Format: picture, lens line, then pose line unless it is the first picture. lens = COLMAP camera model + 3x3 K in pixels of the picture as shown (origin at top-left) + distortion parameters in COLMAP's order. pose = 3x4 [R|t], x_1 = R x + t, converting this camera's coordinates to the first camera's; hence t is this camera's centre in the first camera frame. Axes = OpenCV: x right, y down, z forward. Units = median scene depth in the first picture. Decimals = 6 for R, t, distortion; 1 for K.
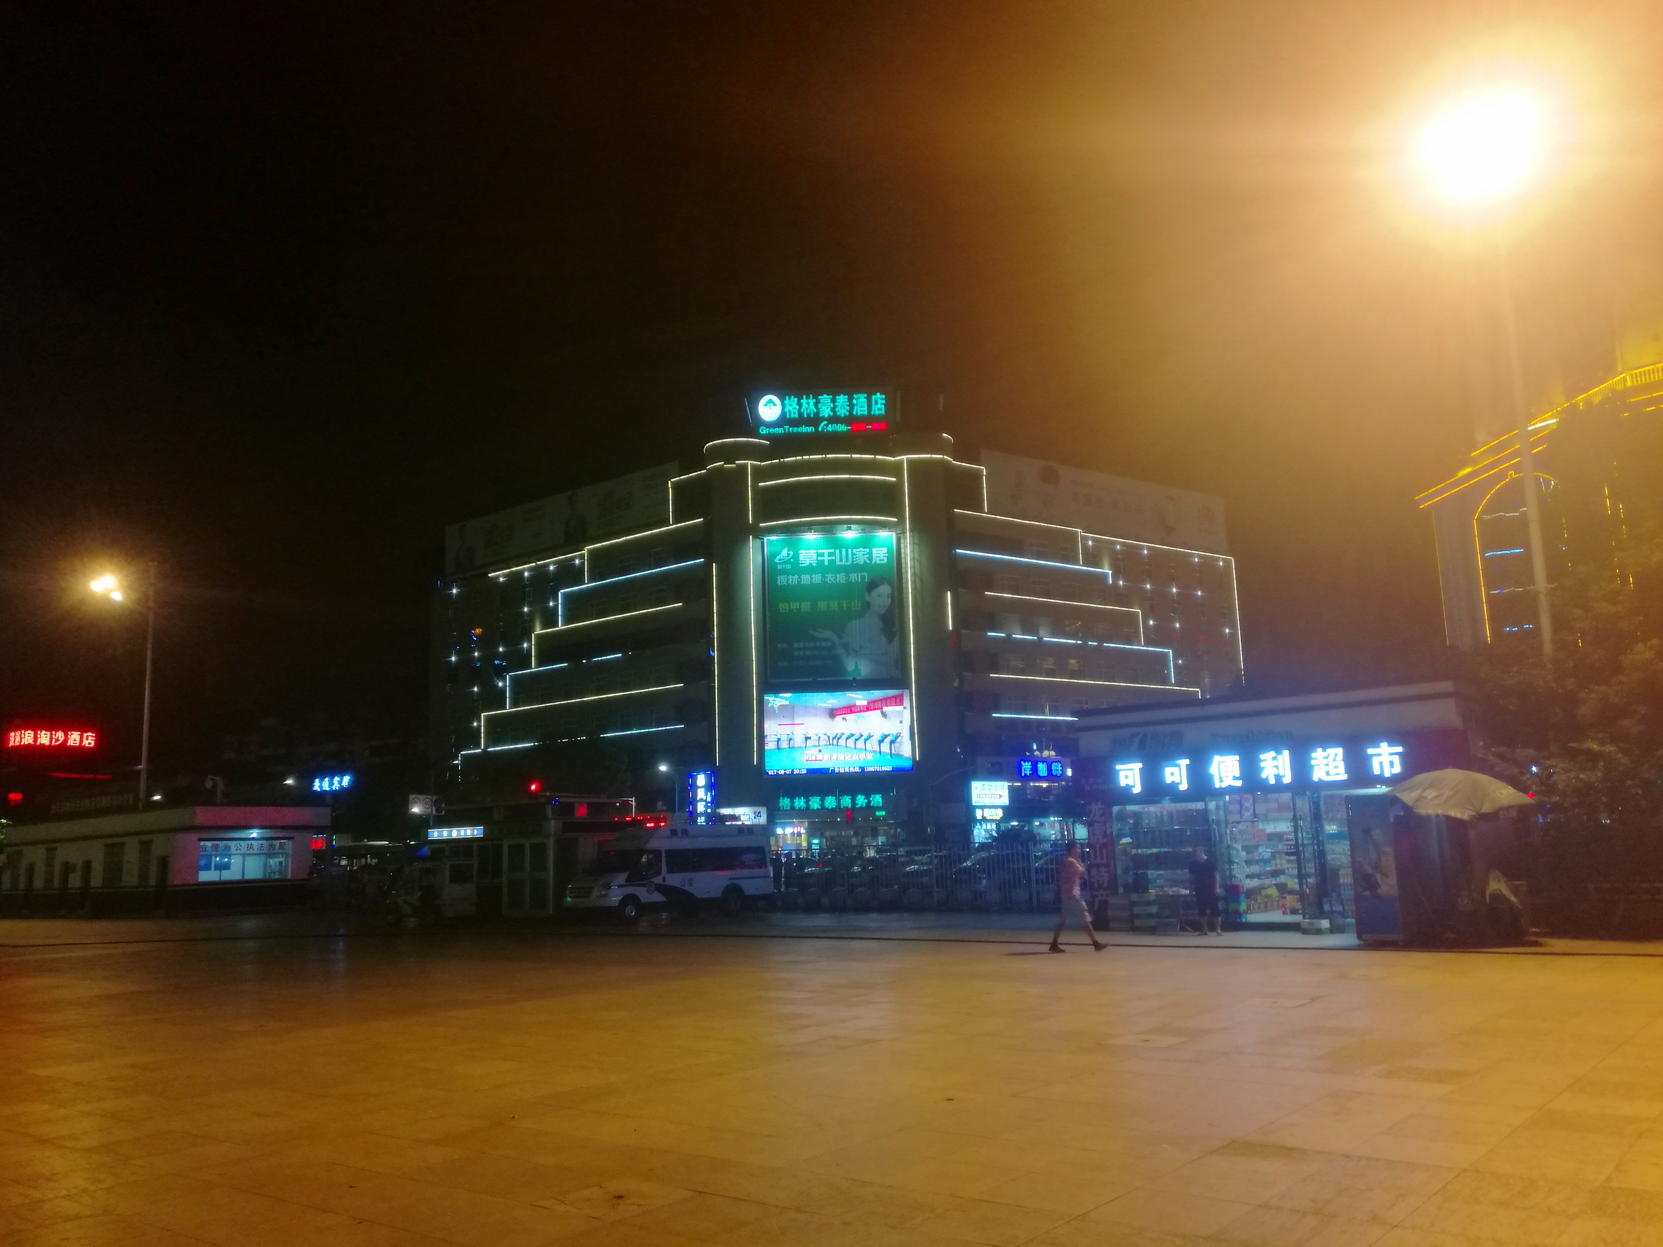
lens RADIAL K [[1317.9, 0, 831.5], [0, 1317.9, 623.5], [0, 0, 1]] dist [0.041697, -0.002686]
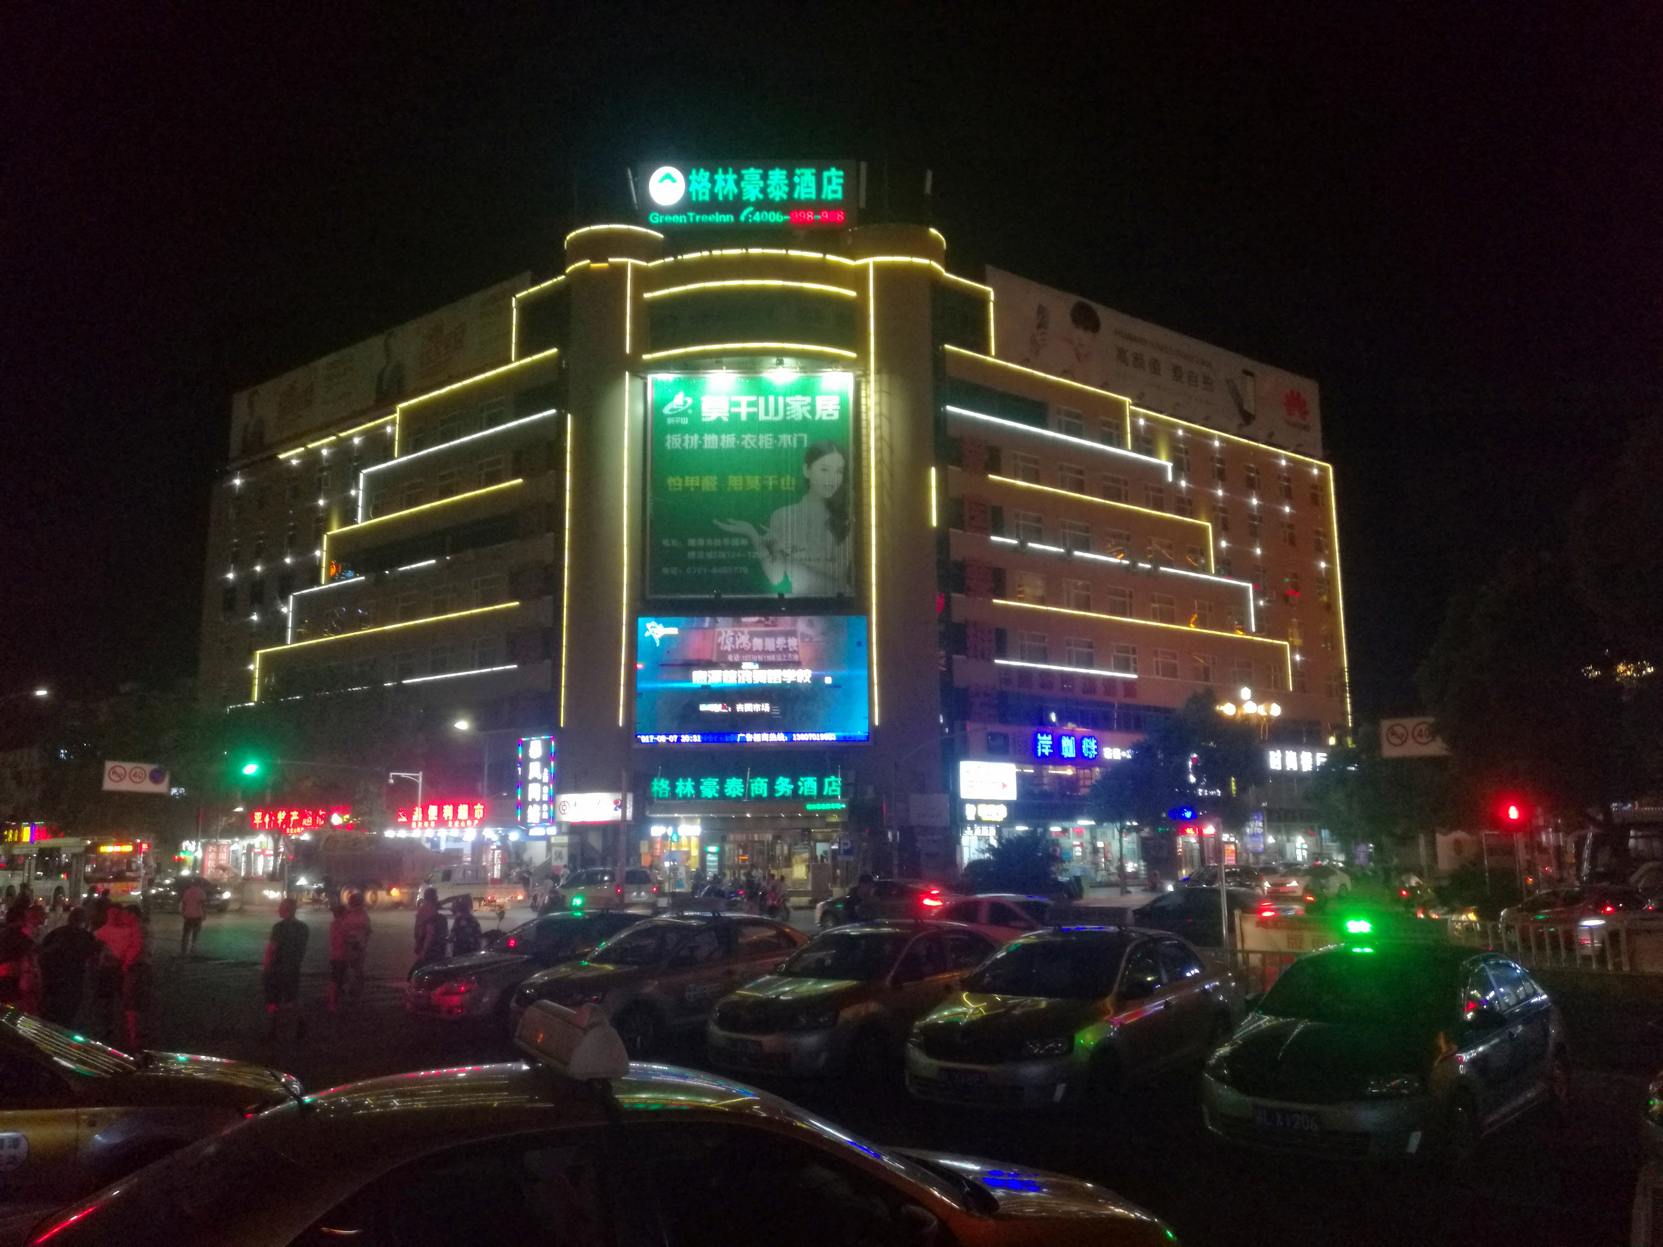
lens RADIAL K [[1317.9, 0, 831.5], [0, 1317.9, 623.5], [0, 0, 1]] dist [0.041697, -0.002686]
pose [[0.999667, 0.024468, 0.008168, 0.035392], [-0.024470, 0.999701, 0.000099, 0.052566], [-0.008163, -0.000299, 0.999967, 0.348335]]
